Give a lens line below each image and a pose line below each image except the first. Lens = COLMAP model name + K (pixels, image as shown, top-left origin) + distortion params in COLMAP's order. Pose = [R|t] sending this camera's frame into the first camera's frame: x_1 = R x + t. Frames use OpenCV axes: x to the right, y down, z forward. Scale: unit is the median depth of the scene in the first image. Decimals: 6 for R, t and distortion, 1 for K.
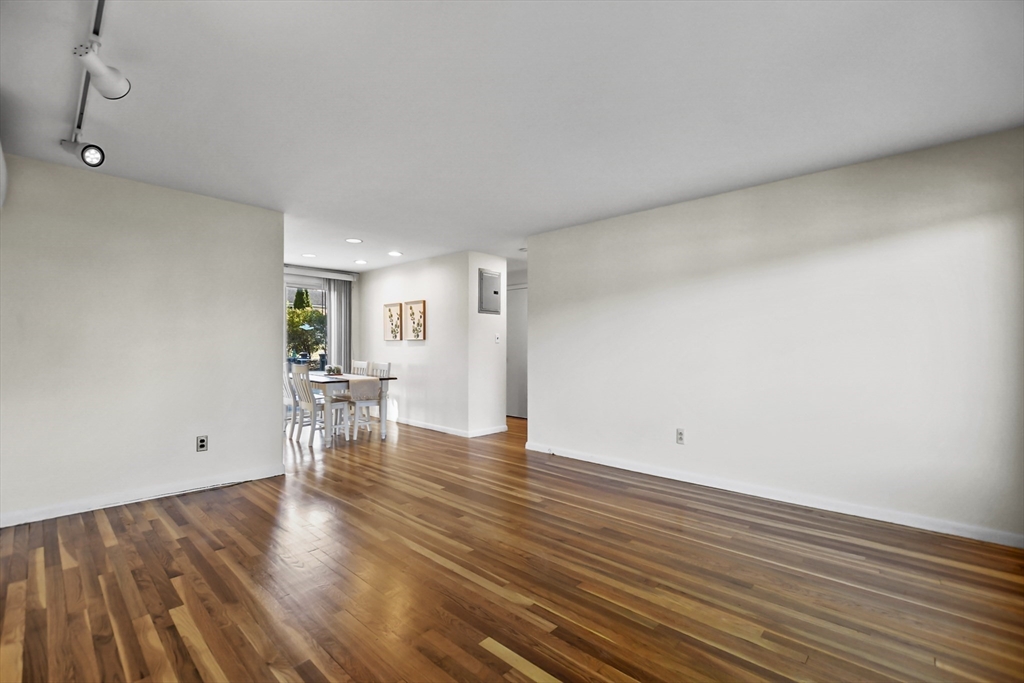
lens RADIAL K [[447.6, 0, 509.6], [0, 447.6, 347.8], [0, 0, 1]] dist [-0.005895, 0.000505]
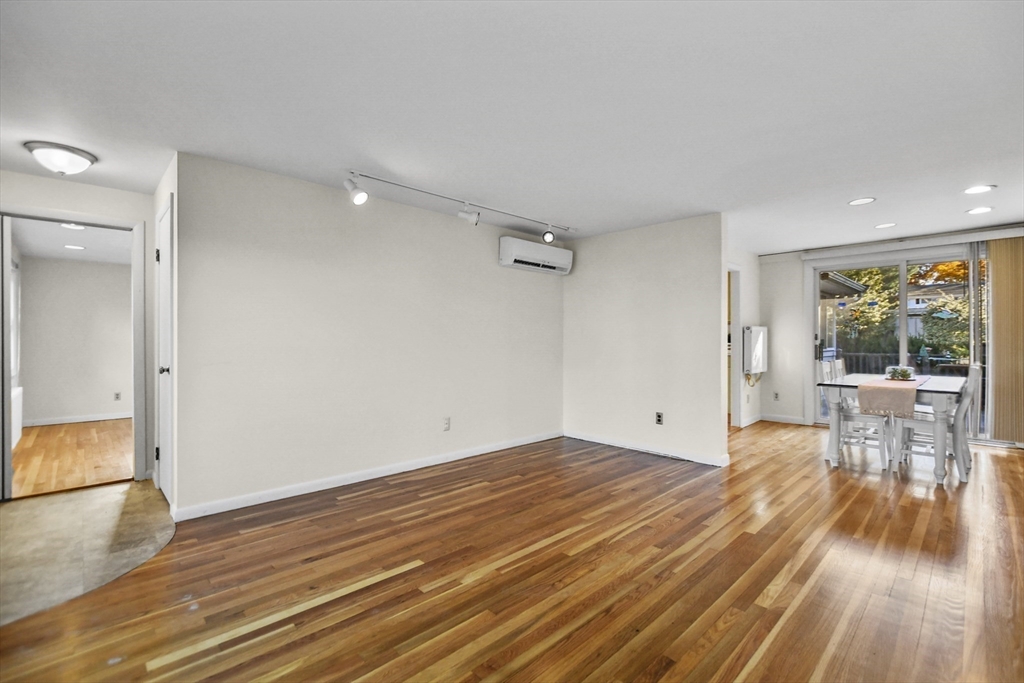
lens RADIAL K [[452.9, 0, 508.7], [0, 452.9, 341.6], [0, 0, 1]] dist [-0.008111, -0.000337]
pose [[-0.051762, -0.001511, -0.998658, 0.802780], [0.000309, 0.999999, -0.001529, -0.003665], [0.998659, -0.000387, -0.051761, 0.828175]]
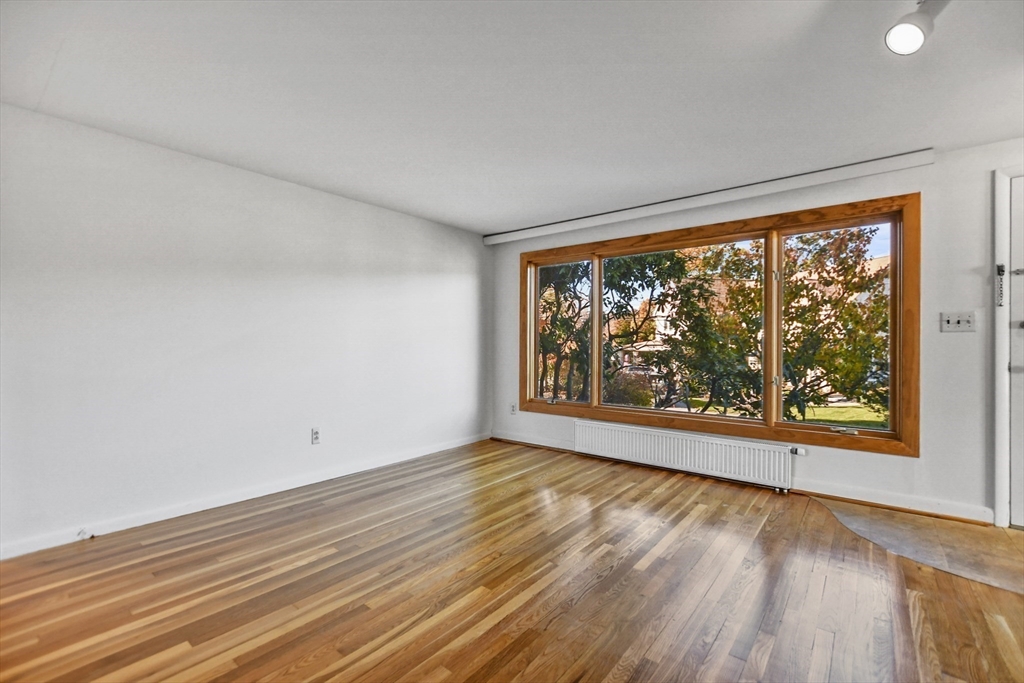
lens RADIAL K [[452.9, 0, 508.7], [0, 452.9, 341.6], [0, 0, 1]] dist [-0.008111, -0.000337]
pose [[-0.077220, 0.004132, 0.997006, -0.826138], [-0.001373, 0.999990, -0.004250, 0.003722], [-0.997013, -0.001697, -0.077213, 0.915829]]
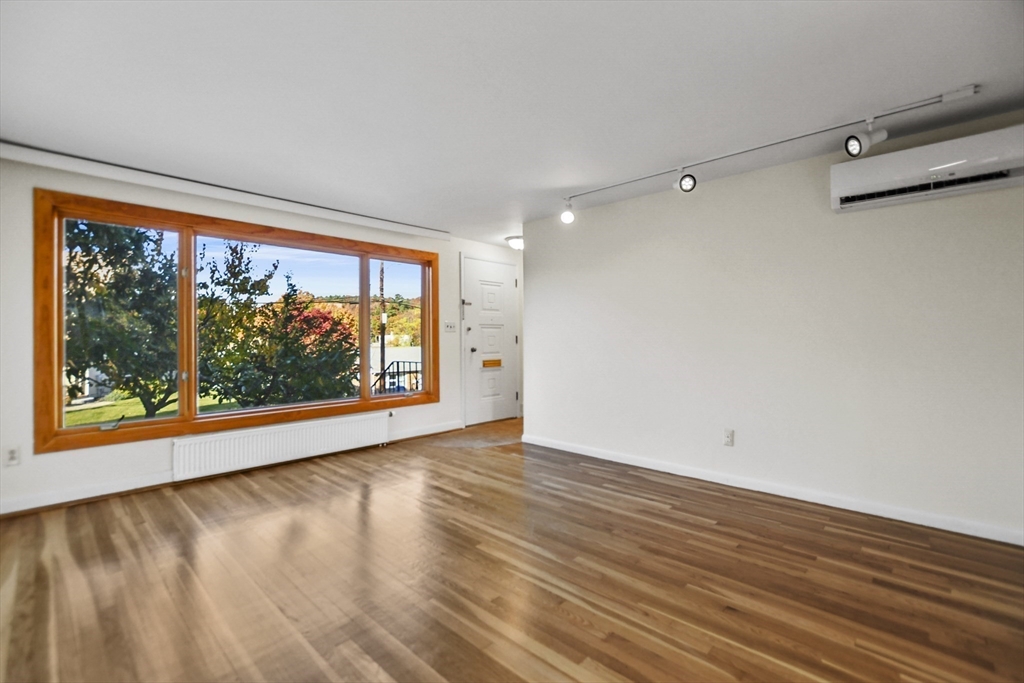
lens RADIAL K [[452.9, 0, 508.7], [0, 452.9, 341.6], [0, 0, 1]] dist [-0.008111, -0.000337]
pose [[-0.999968, 0.004048, 0.006920, -0.145174], [0.004116, 0.999943, 0.009885, -0.002205], [-0.006879, 0.009913, -0.999927, 1.782573]]
